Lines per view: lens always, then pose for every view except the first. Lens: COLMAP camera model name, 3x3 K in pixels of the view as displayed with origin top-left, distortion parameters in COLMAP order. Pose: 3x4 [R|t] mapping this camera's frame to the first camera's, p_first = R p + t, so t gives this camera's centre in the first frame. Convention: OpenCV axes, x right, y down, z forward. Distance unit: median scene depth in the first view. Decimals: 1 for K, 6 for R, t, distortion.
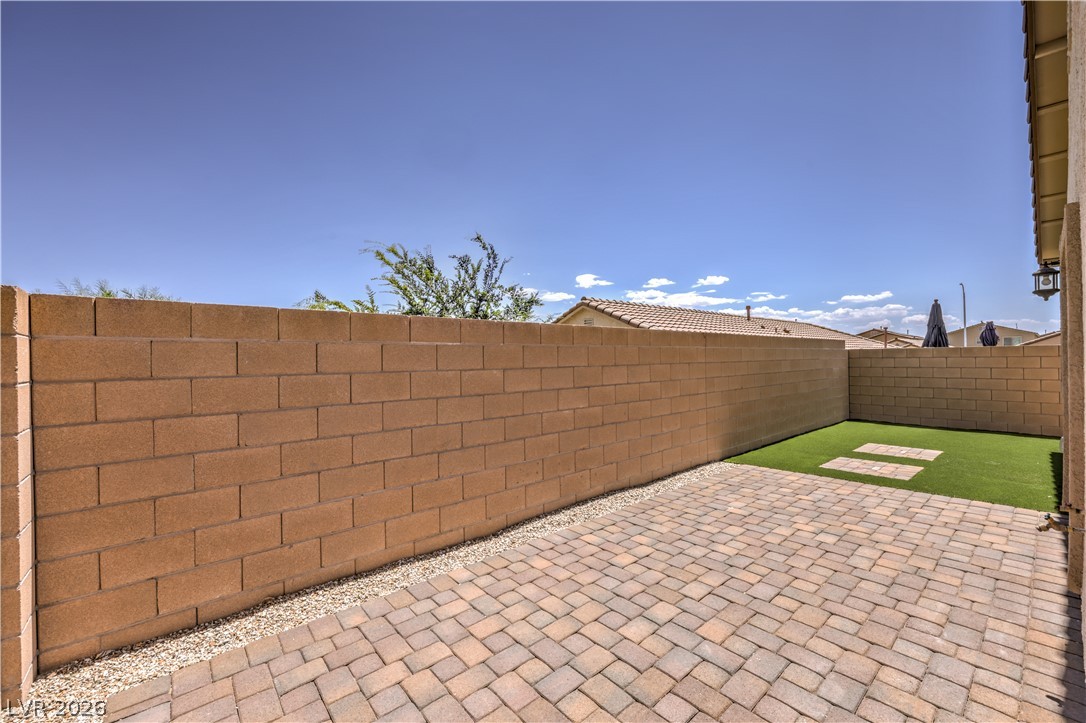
lens RADIAL K [[439.6, 0, 547.5], [0, 439.6, 357.3], [0, 0, 1]] dist [0.015648, 0.000087]
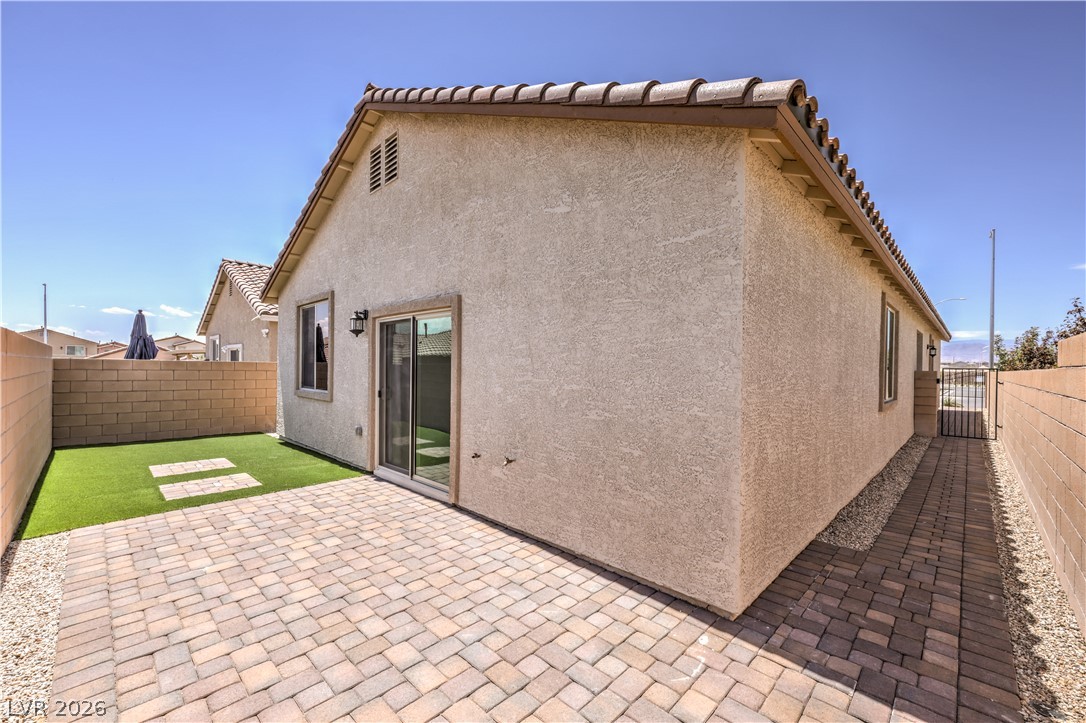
lens RADIAL K [[439.6, 0, 552.4], [0, 439.6, 372.1], [0, 0, 1]] dist [0.015648, 0.000087]
pose [[-0.087460, 0.006995, 0.996143, -0.470540], [-0.019001, 0.999782, -0.008689, -0.008812], [-0.995987, -0.019688, -0.087308, 0.528190]]
